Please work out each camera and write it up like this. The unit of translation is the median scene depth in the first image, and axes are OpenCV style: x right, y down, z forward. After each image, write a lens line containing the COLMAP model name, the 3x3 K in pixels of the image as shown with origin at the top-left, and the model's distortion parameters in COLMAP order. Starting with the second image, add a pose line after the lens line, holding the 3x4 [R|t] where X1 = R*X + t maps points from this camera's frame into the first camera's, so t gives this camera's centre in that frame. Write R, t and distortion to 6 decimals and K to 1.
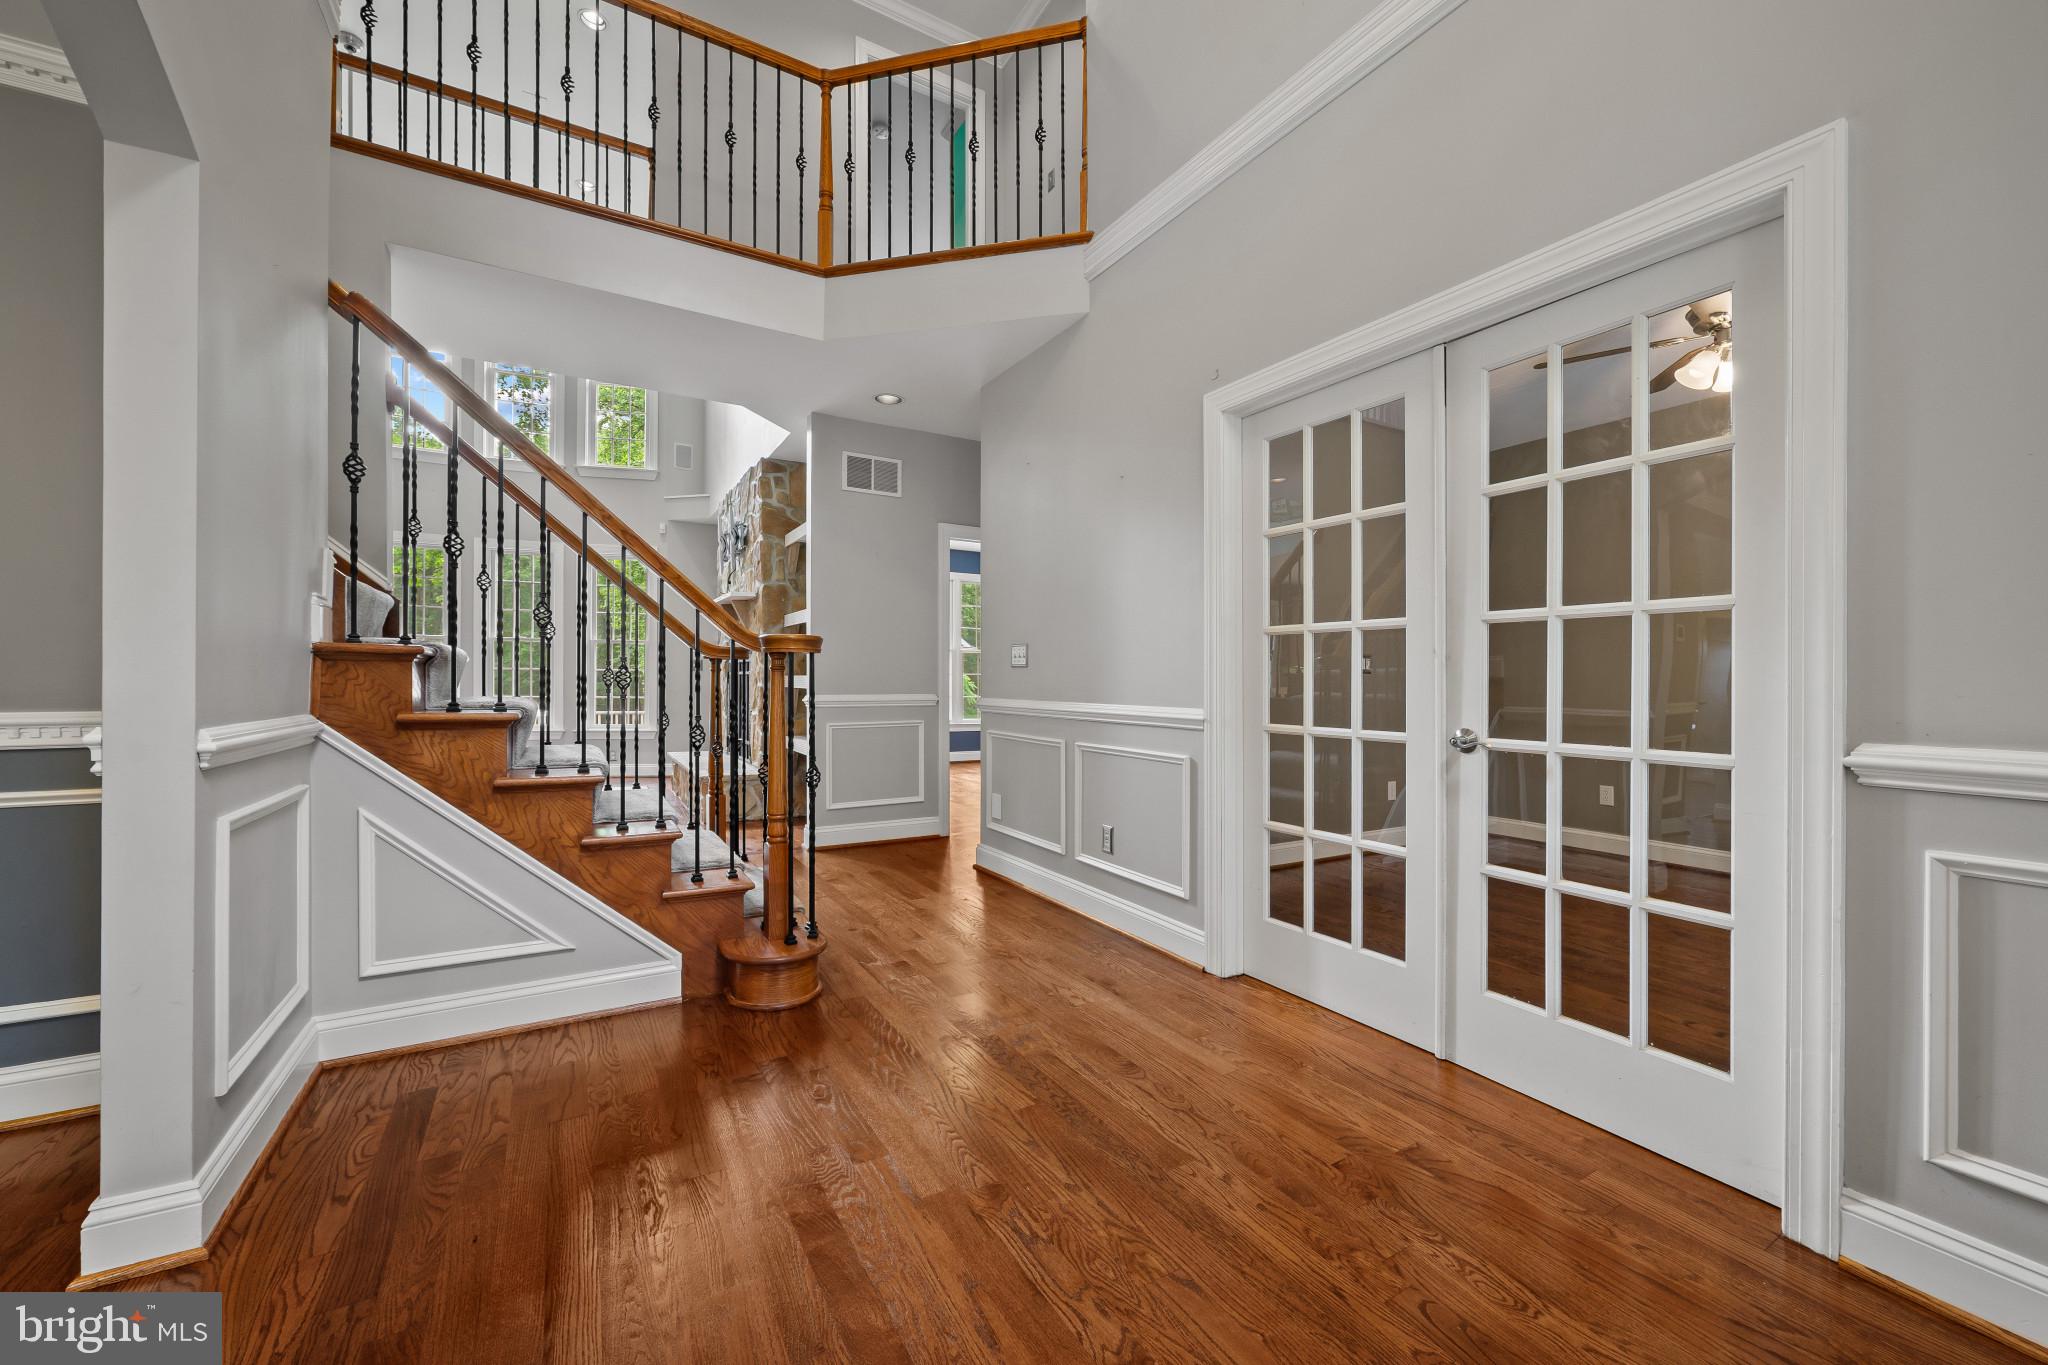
lens RADIAL K [[797.2, 0, 1028.5], [0, 797.2, 680.8], [0, 0, 1]] dist [-0.017118, 0.006276]
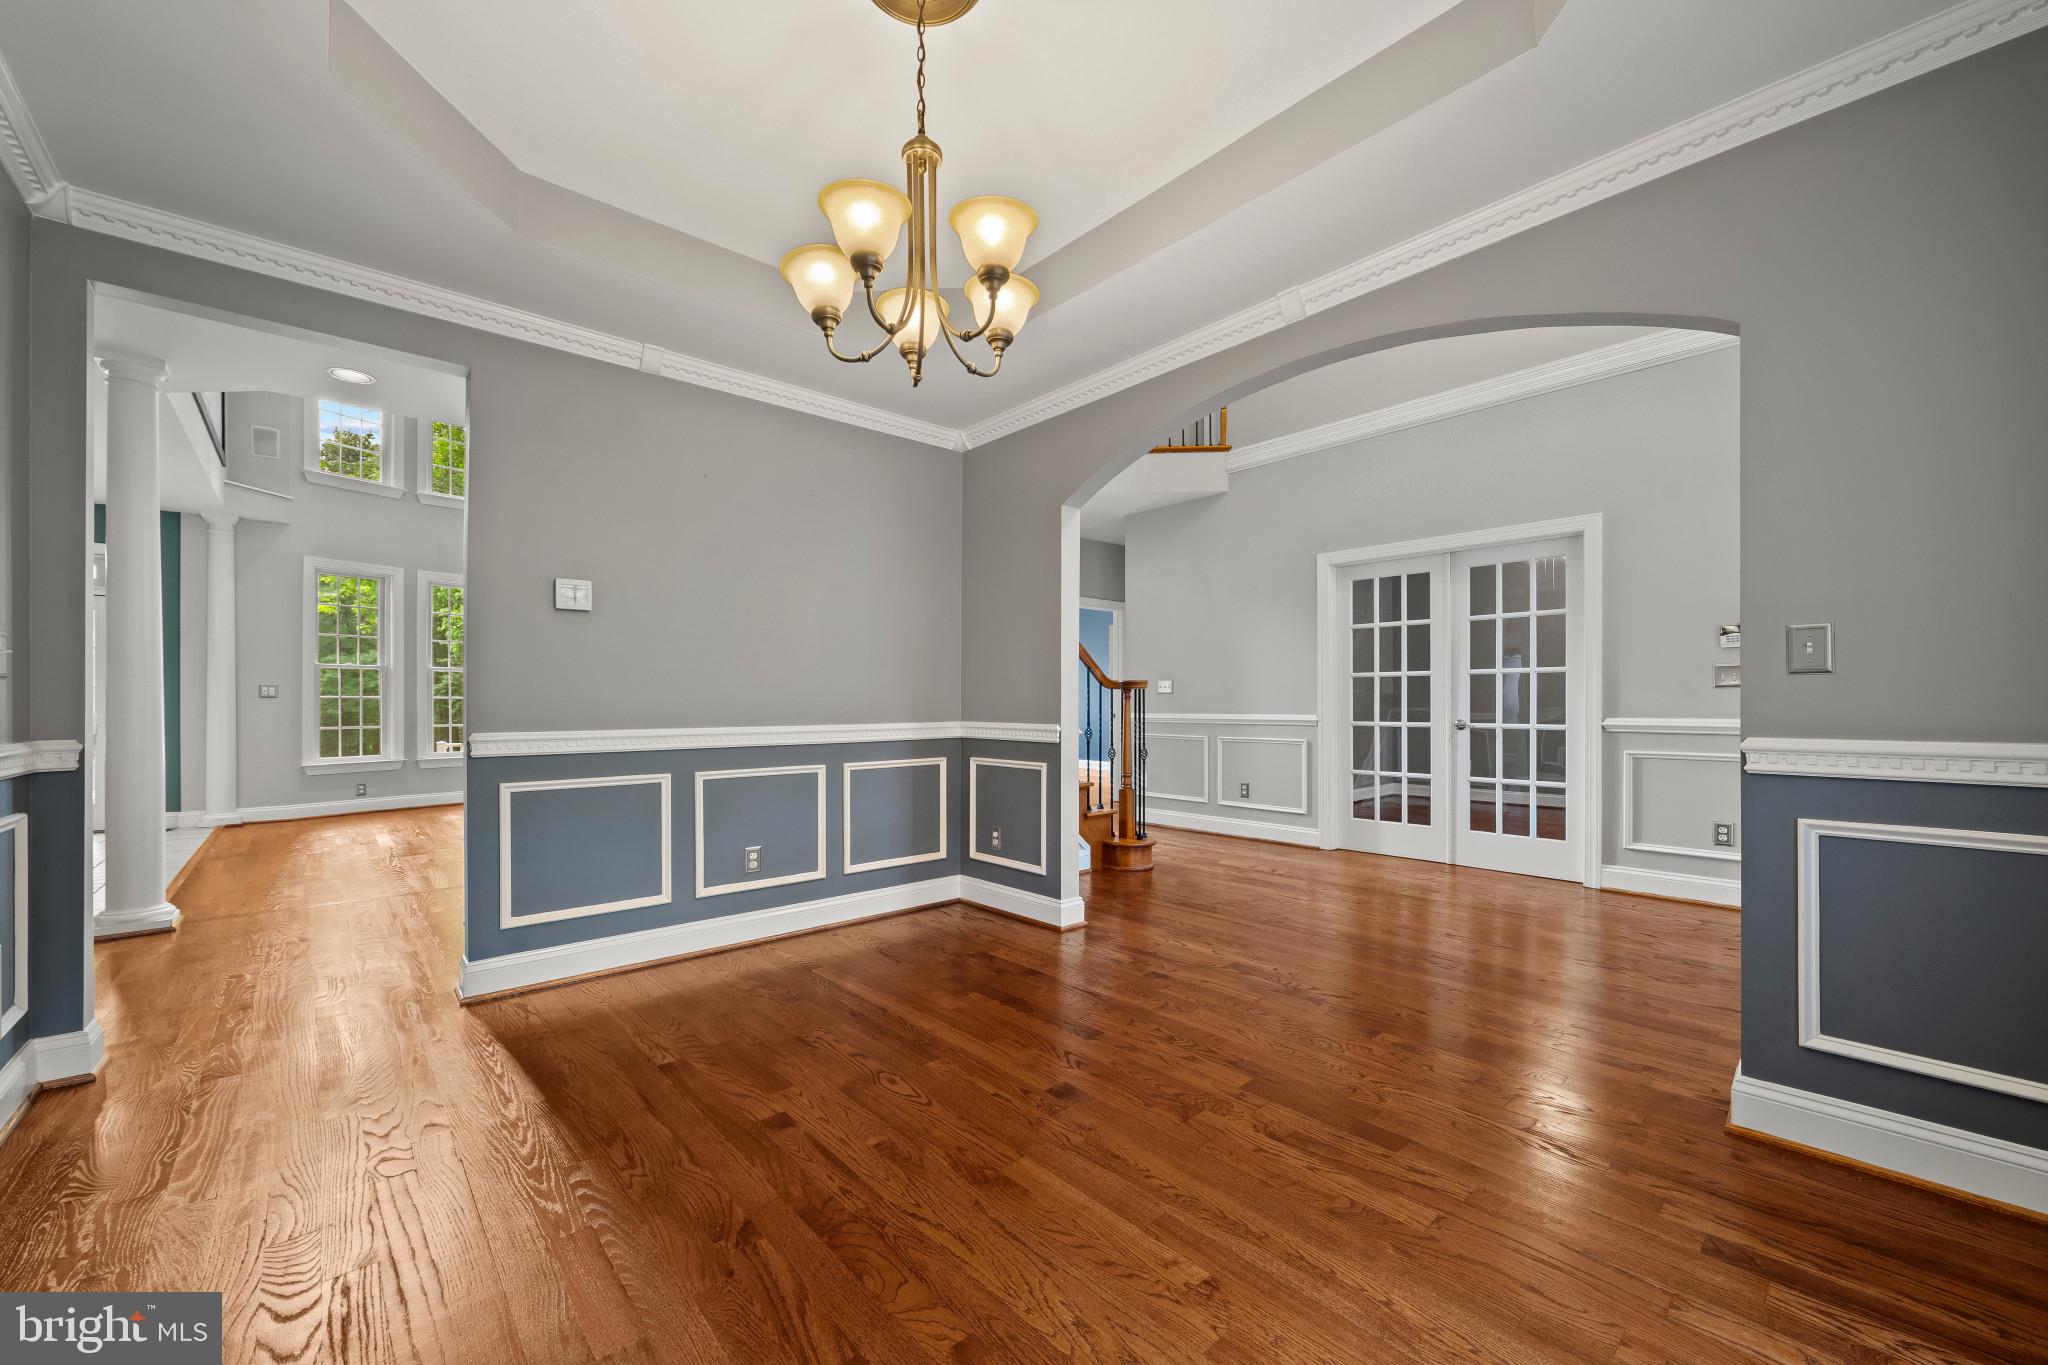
lens RADIAL K [[790.4, 0, 1030.3], [0, 790.4, 701.4], [0, 0, 1]] dist [-0.000121, -0.009262]
pose [[0.980653, -0.015271, 0.195158, -1.024721], [0.014576, 0.999881, 0.004996, -0.020388], [-0.195211, -0.002055, 0.980759, -0.925005]]
